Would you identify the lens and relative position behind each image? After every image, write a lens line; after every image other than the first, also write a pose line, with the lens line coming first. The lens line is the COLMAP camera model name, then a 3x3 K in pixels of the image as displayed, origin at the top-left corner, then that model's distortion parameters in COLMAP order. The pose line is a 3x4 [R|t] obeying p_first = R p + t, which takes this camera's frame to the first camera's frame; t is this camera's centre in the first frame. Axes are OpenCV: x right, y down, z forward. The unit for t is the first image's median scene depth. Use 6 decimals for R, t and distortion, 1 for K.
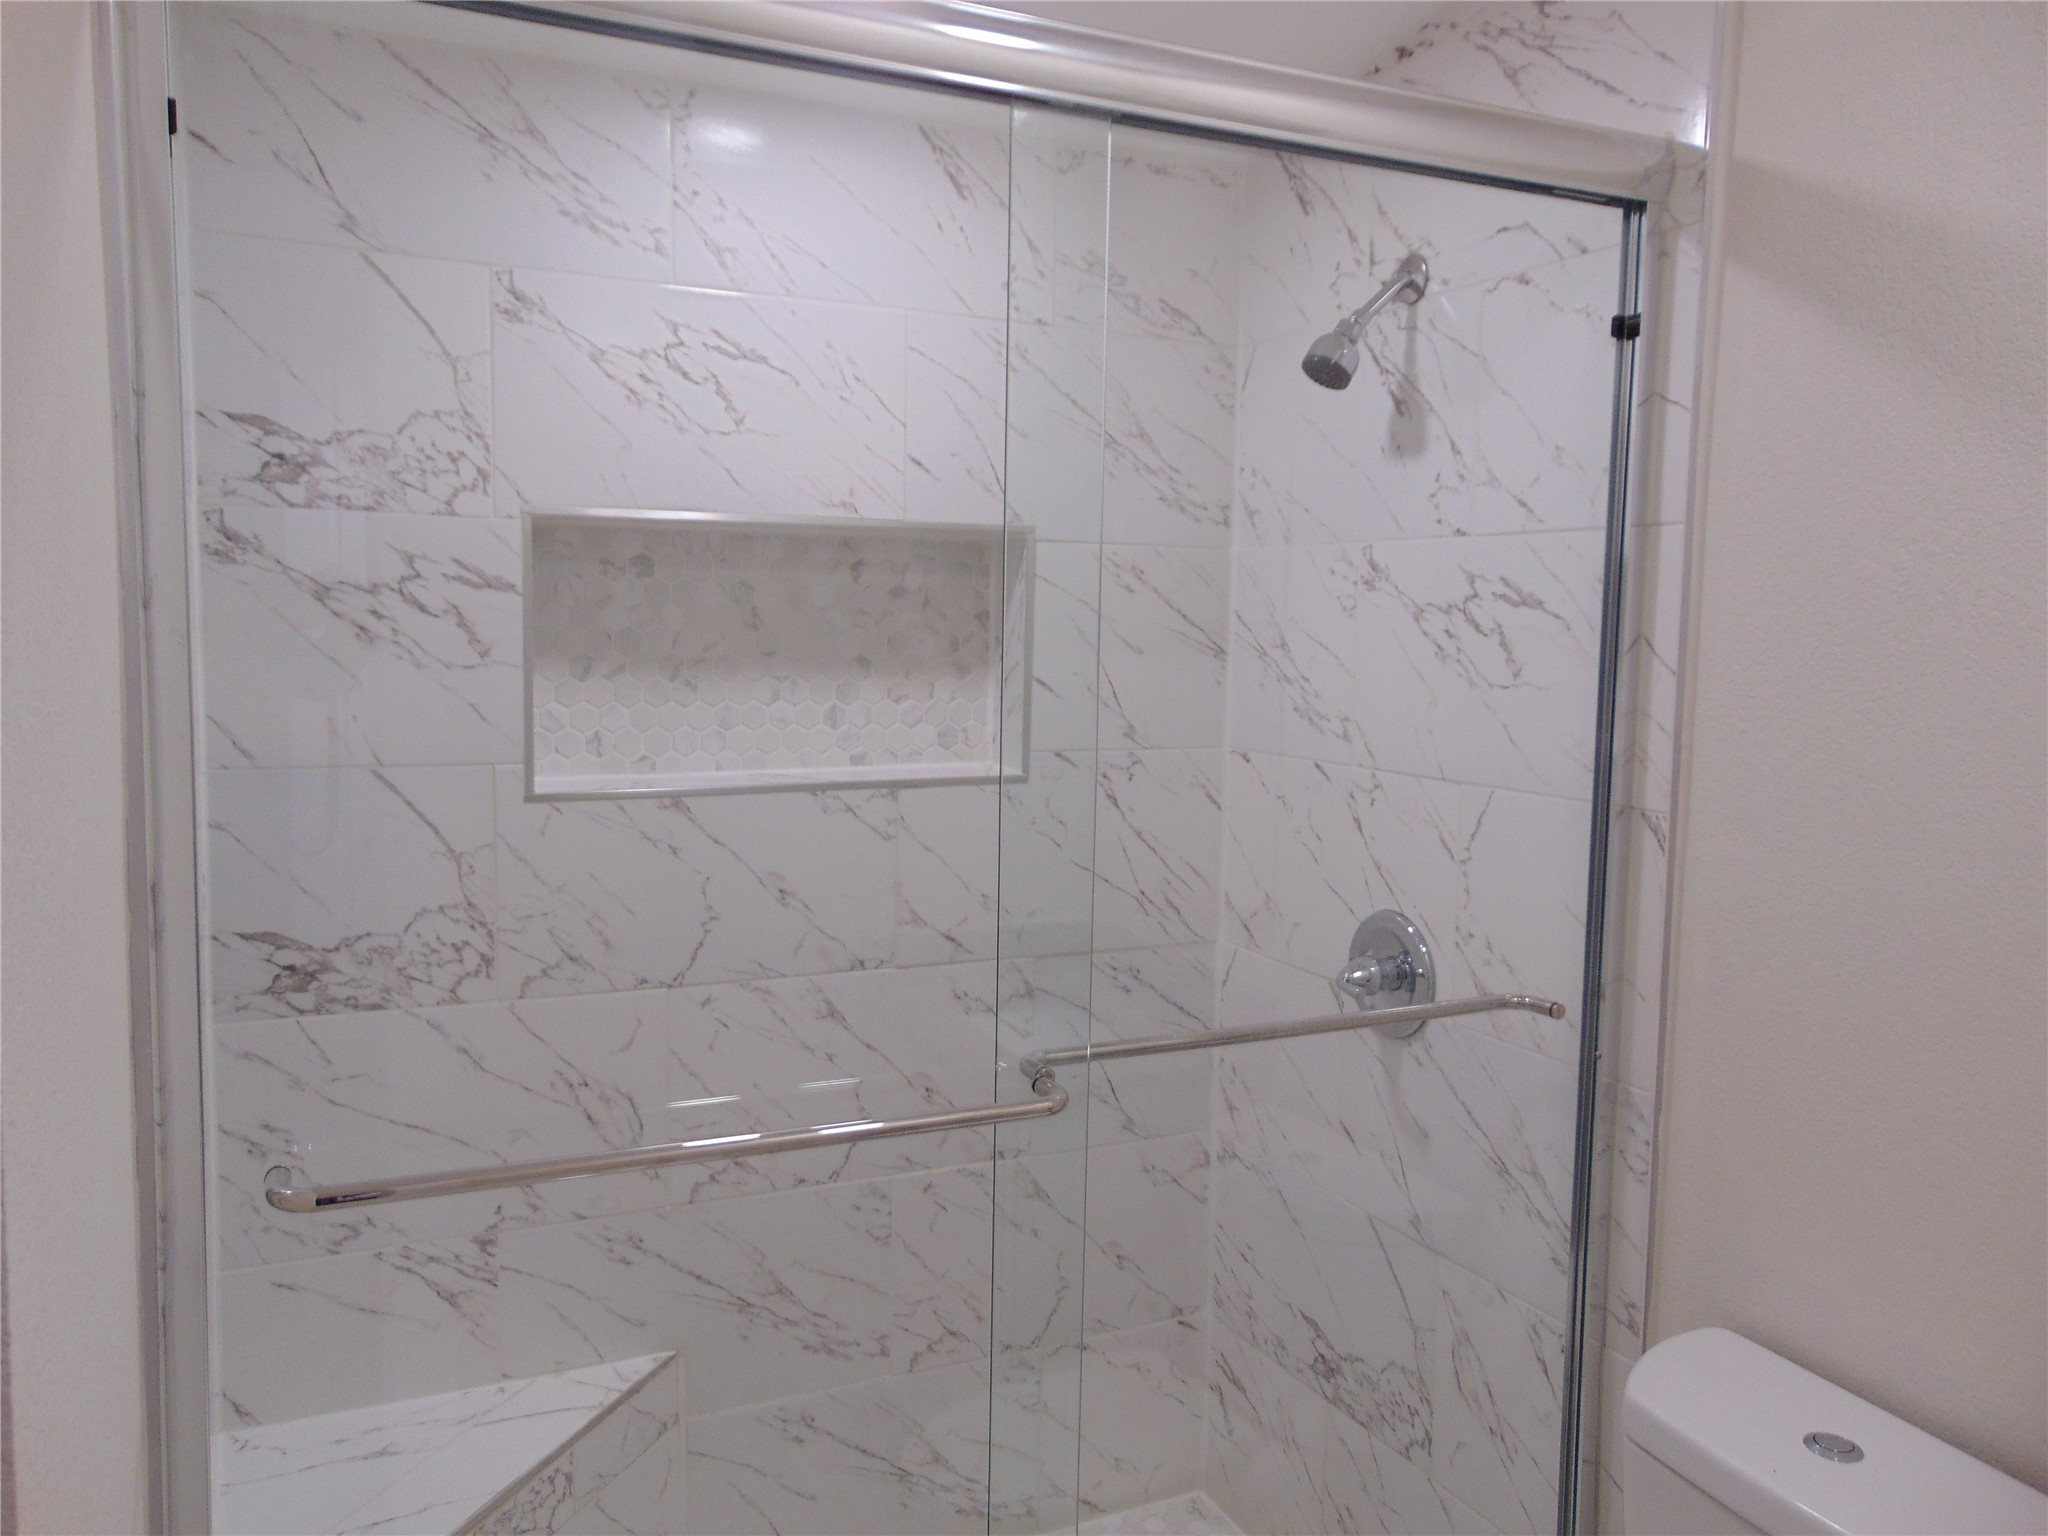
lens RADIAL K [[1545.4, 0, 1021.0], [0, 1545.4, 770.8], [0, 0, 1]] dist [-0.035487, 0.086368]
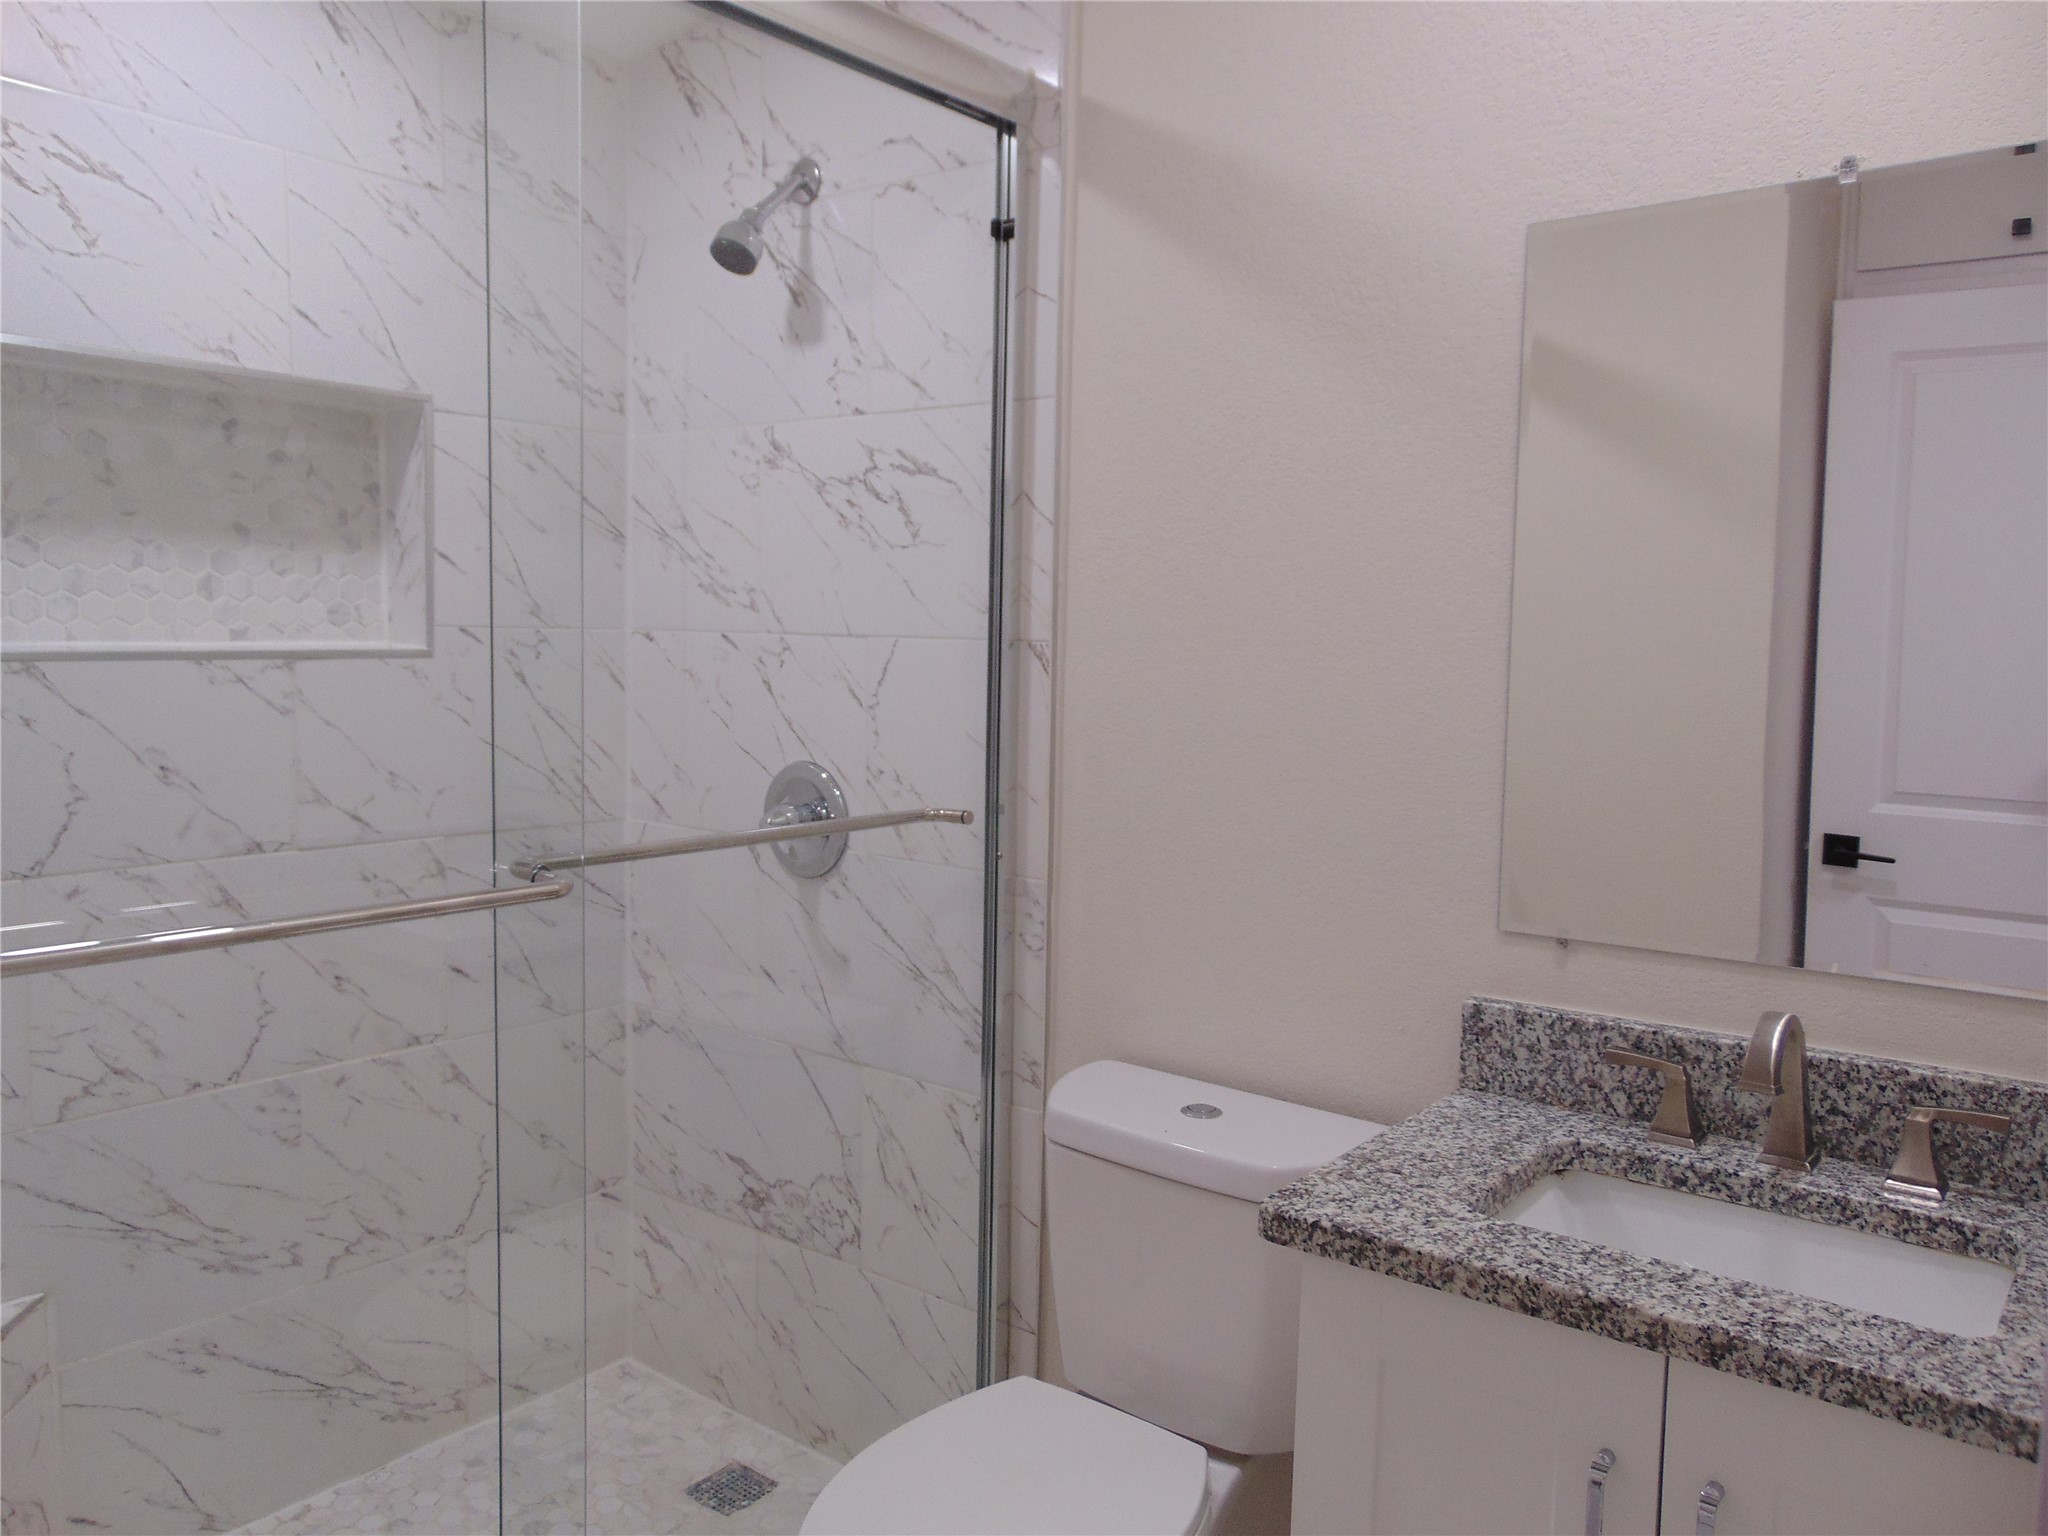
lens RADIAL K [[1545.4, 0, 1021.0], [0, 1545.4, 770.8], [0, 0, 1]] dist [-0.035487, 0.086368]
pose [[0.897661, -0.038614, 0.438991, -0.099436], [0.037030, 0.999240, 0.012175, 0.087108], [-0.439128, 0.005327, 0.898409, -0.048546]]
